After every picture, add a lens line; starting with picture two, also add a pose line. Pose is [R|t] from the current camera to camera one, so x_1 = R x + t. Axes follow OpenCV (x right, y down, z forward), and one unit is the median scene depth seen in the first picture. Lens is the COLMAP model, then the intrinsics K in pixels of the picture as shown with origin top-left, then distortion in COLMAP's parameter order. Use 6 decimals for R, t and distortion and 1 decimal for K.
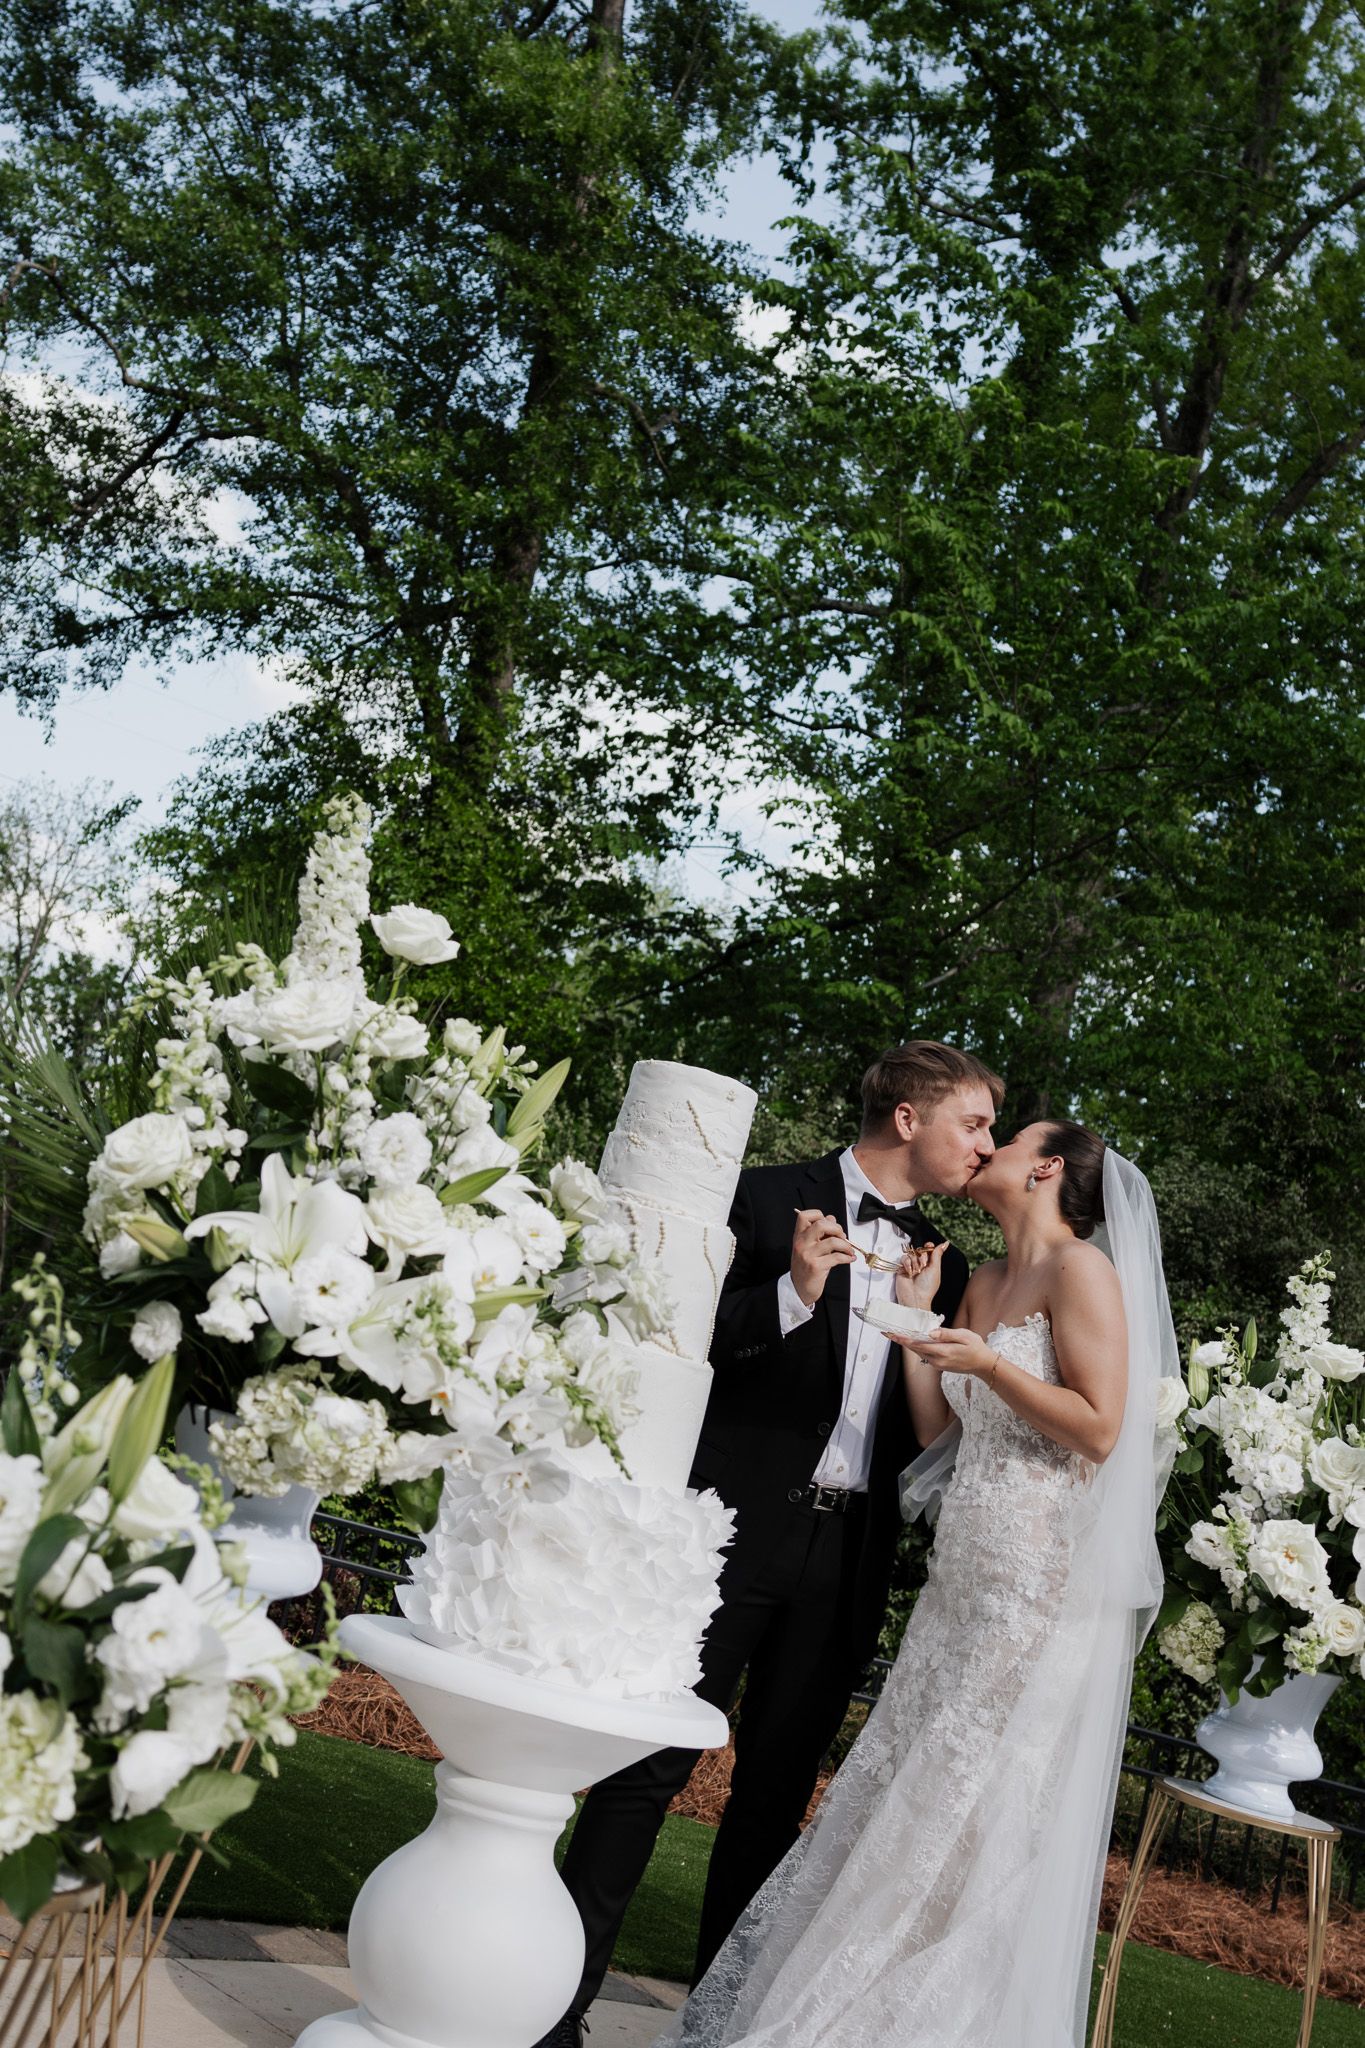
lens RADIAL K [[2256.3, 0, 683.4], [0, 2256.3, 1014.1], [0, 0, 1]] dist [-0.016453, 0.022426]
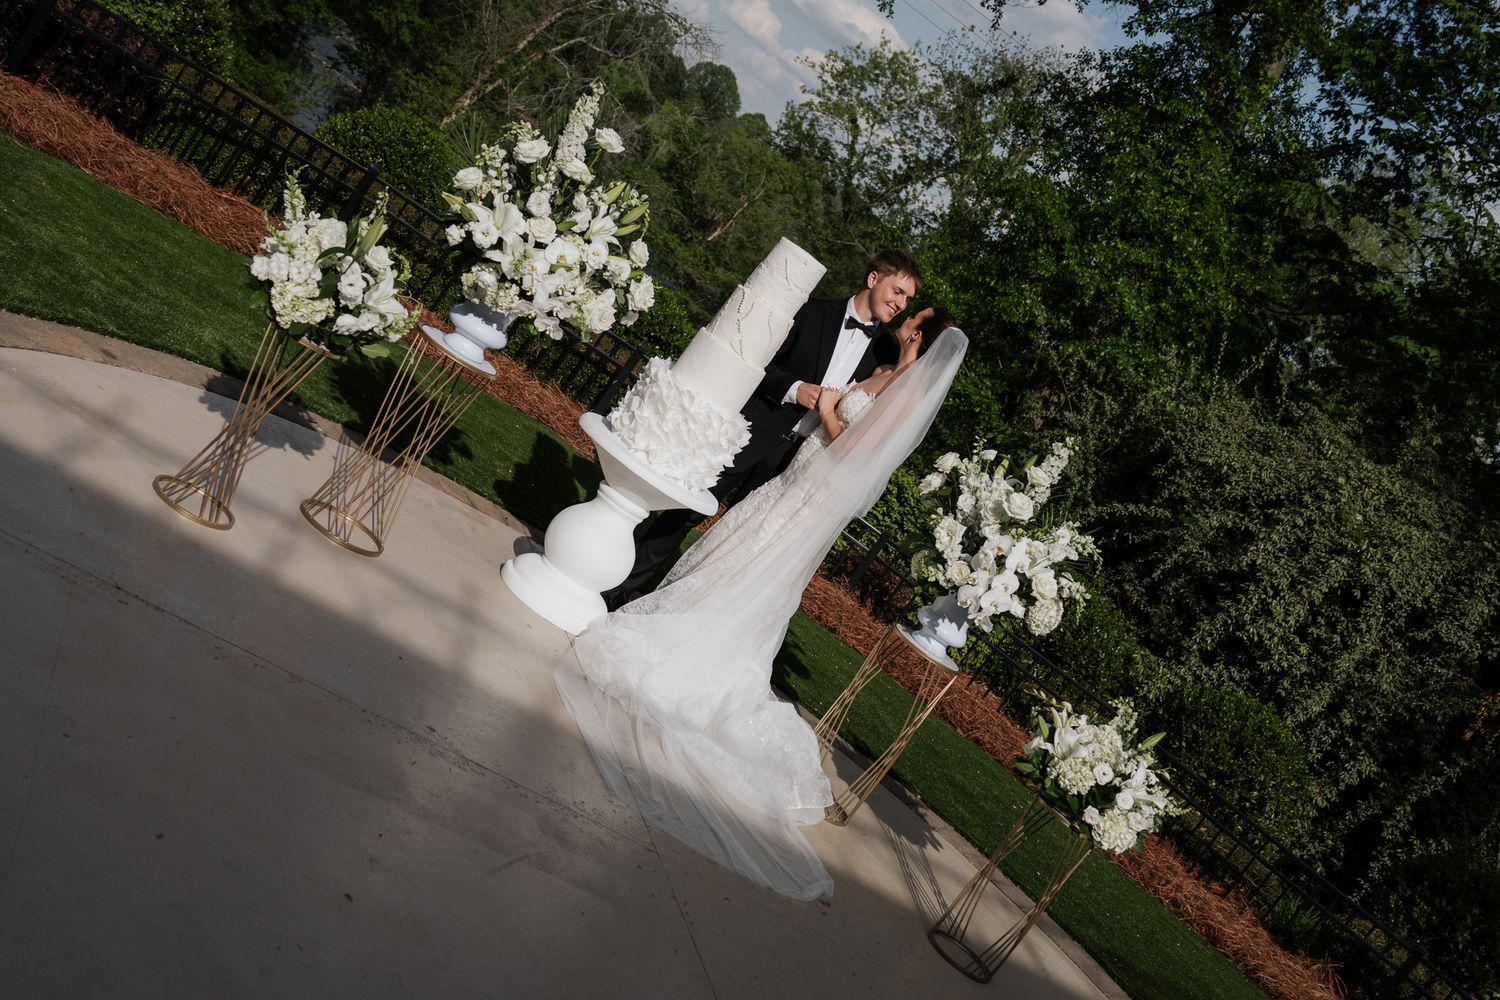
lens RADIAL K [[1689.8, 0, 766.8], [0, 1689.8, 484.9], [0, 0, 1]] dist [0.010197, -0.006549]
pose [[0.856002, 0.360043, -0.370985, 0.689818], [-0.304926, 0.931122, 0.200080, -0.083063], [0.417470, -0.058146, 0.906829, -0.574049]]
